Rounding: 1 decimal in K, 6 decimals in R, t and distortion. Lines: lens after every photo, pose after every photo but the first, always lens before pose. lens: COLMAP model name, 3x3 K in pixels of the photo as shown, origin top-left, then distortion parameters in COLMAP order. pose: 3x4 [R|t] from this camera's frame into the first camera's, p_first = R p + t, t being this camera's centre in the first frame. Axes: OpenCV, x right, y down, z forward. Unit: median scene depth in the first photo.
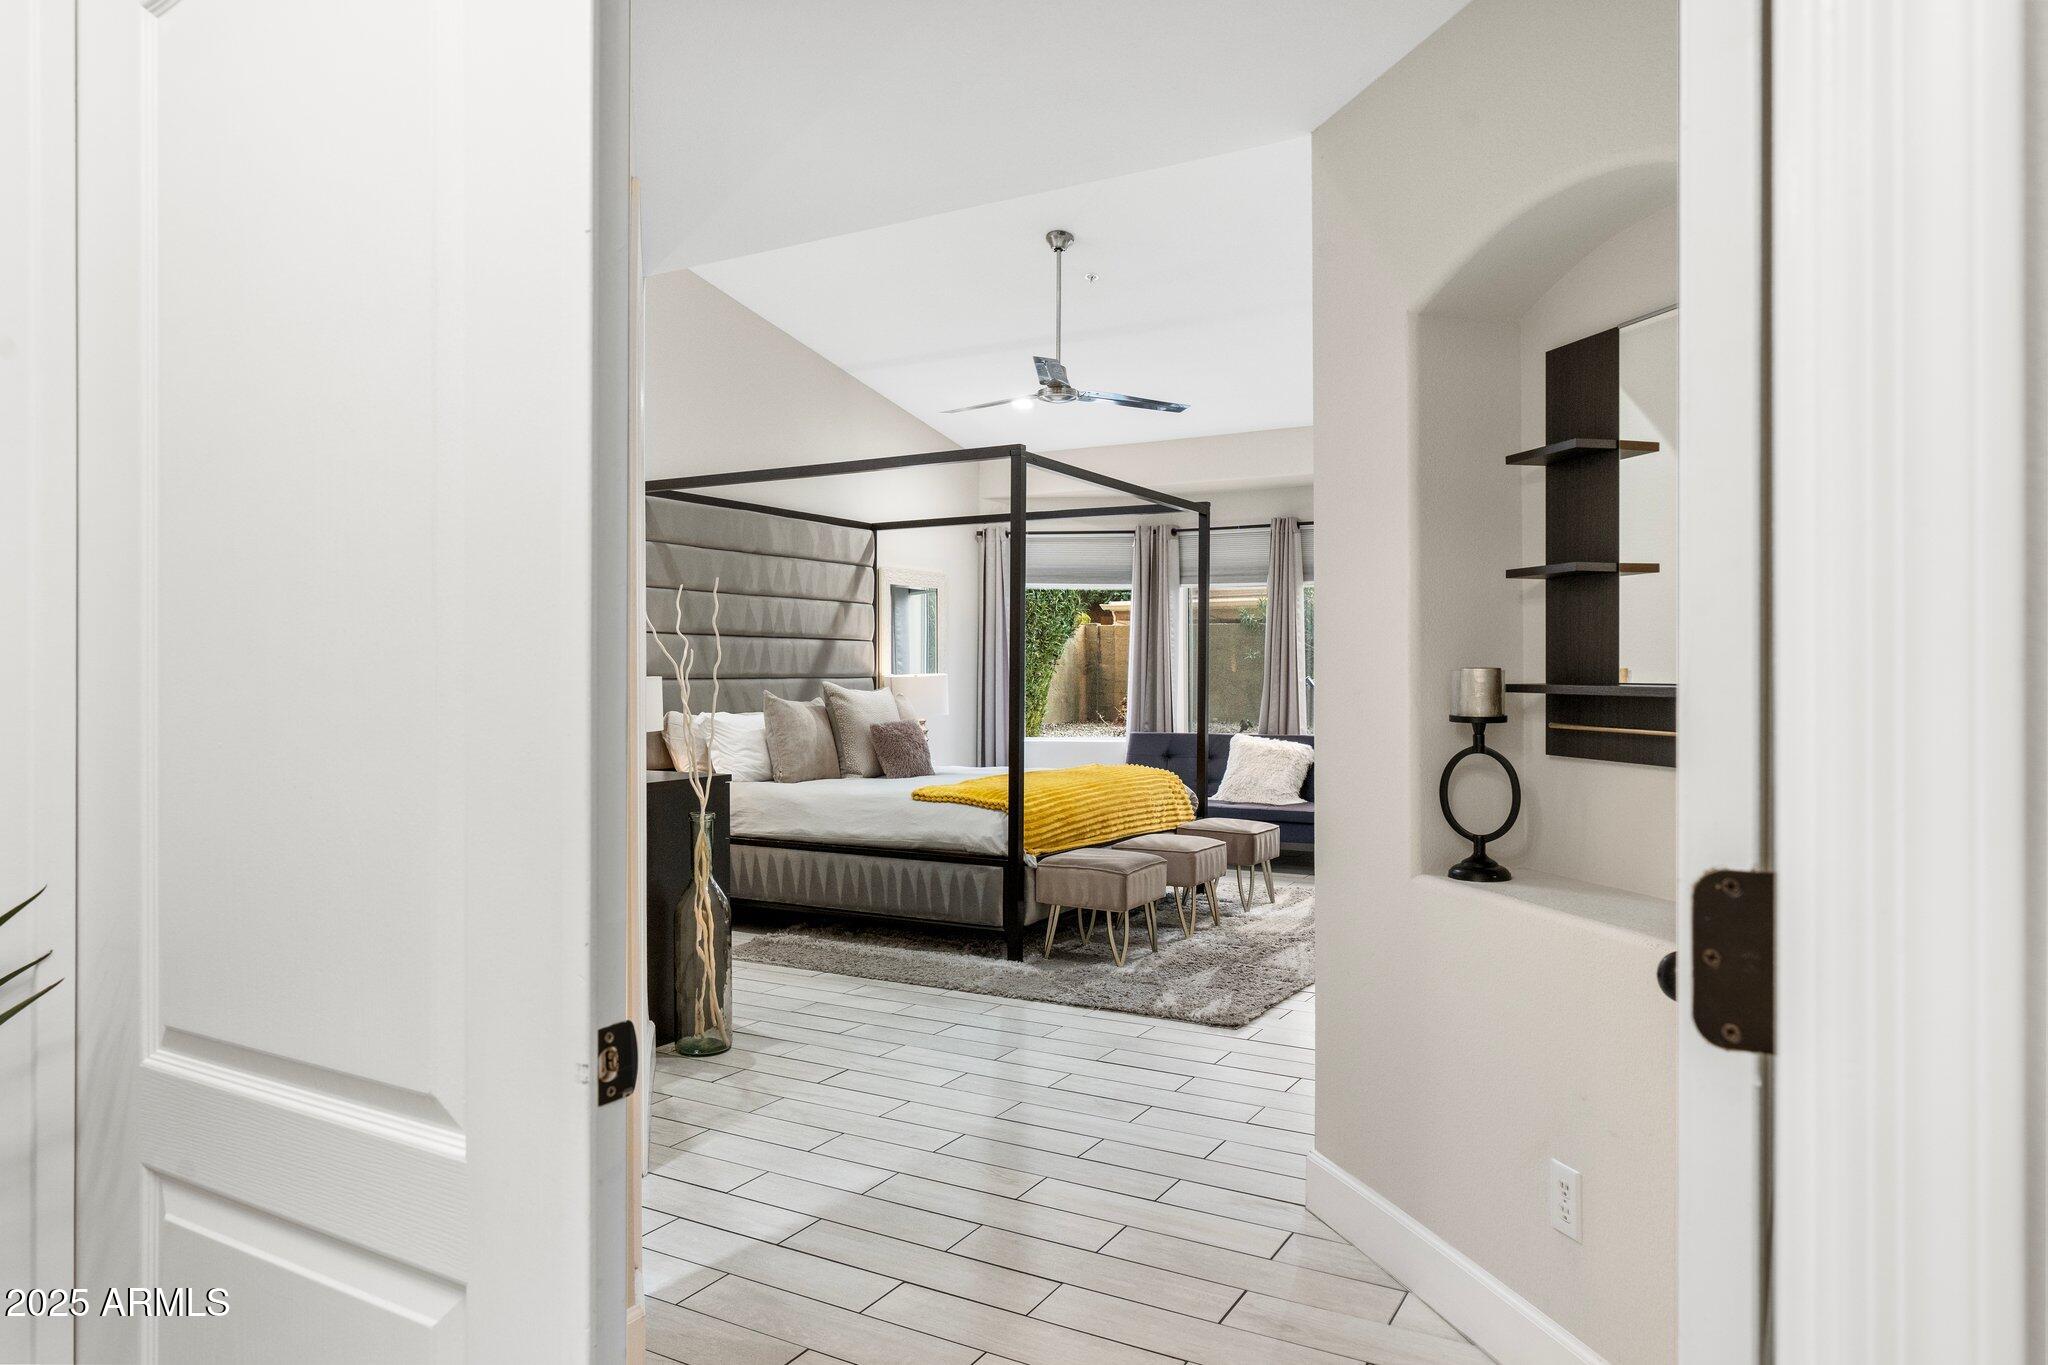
lens RADIAL K [[1358.8, 0, 1021.6], [0, 1358.8, 675.9], [0, 0, 1]] dist [-0.000761, -0.000007]
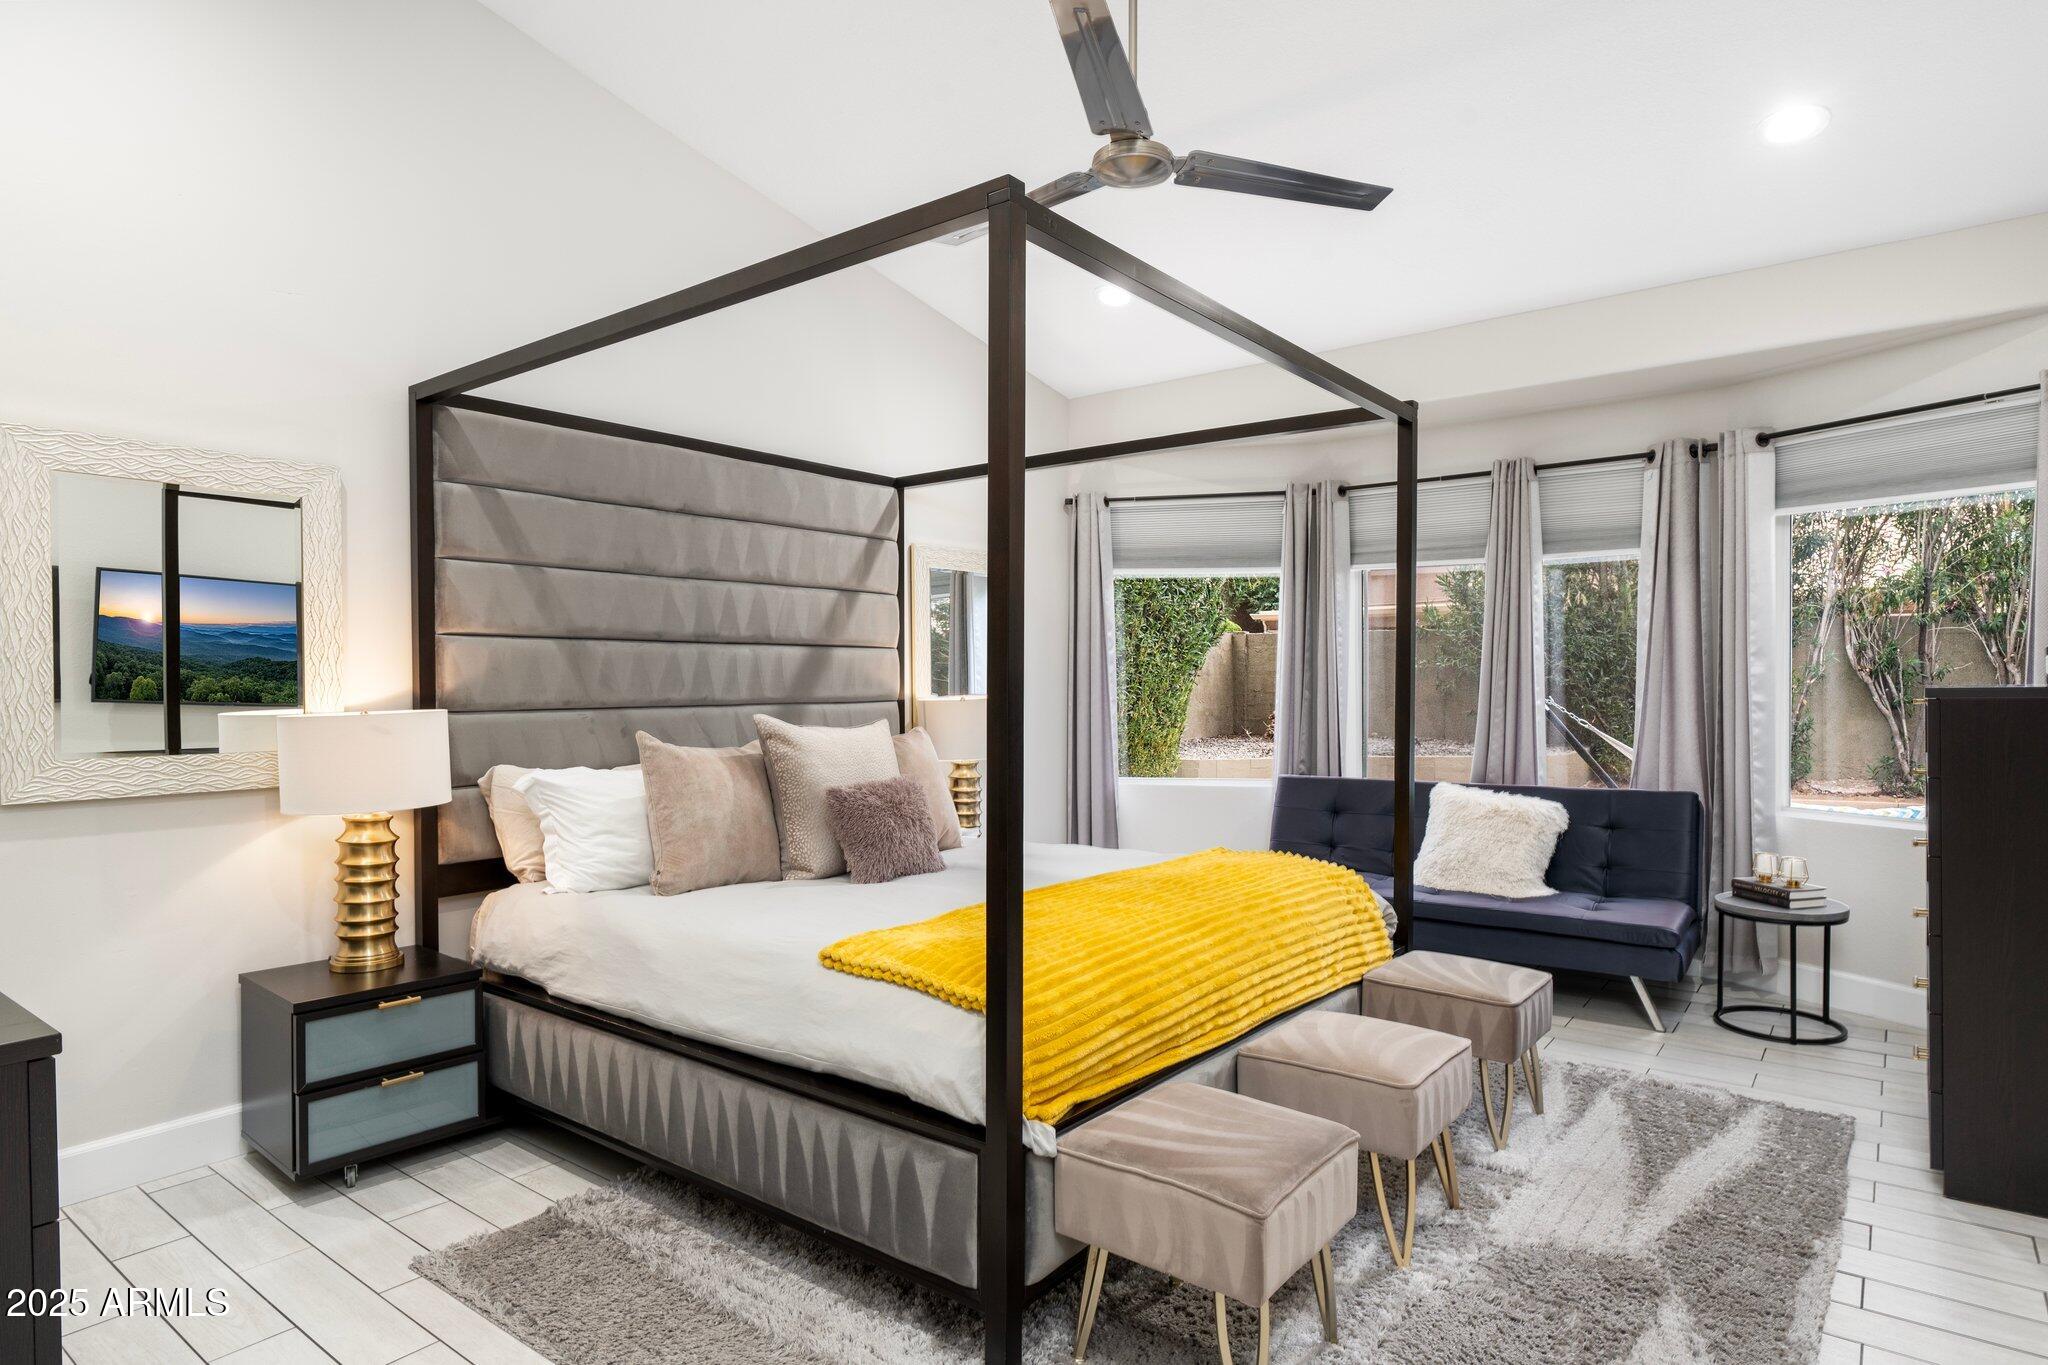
lens RADIAL K [[1159.0, 0, 1025.5], [0, 1159.0, 703.1], [0, 0, 1]] dist [0.007129, 0.000571]
pose [[0.990540, -0.001599, -0.137214, 0.039192], [0.003985, 0.999846, 0.017116, -0.008549], [0.137165, -0.017501, 0.990394, 0.465847]]
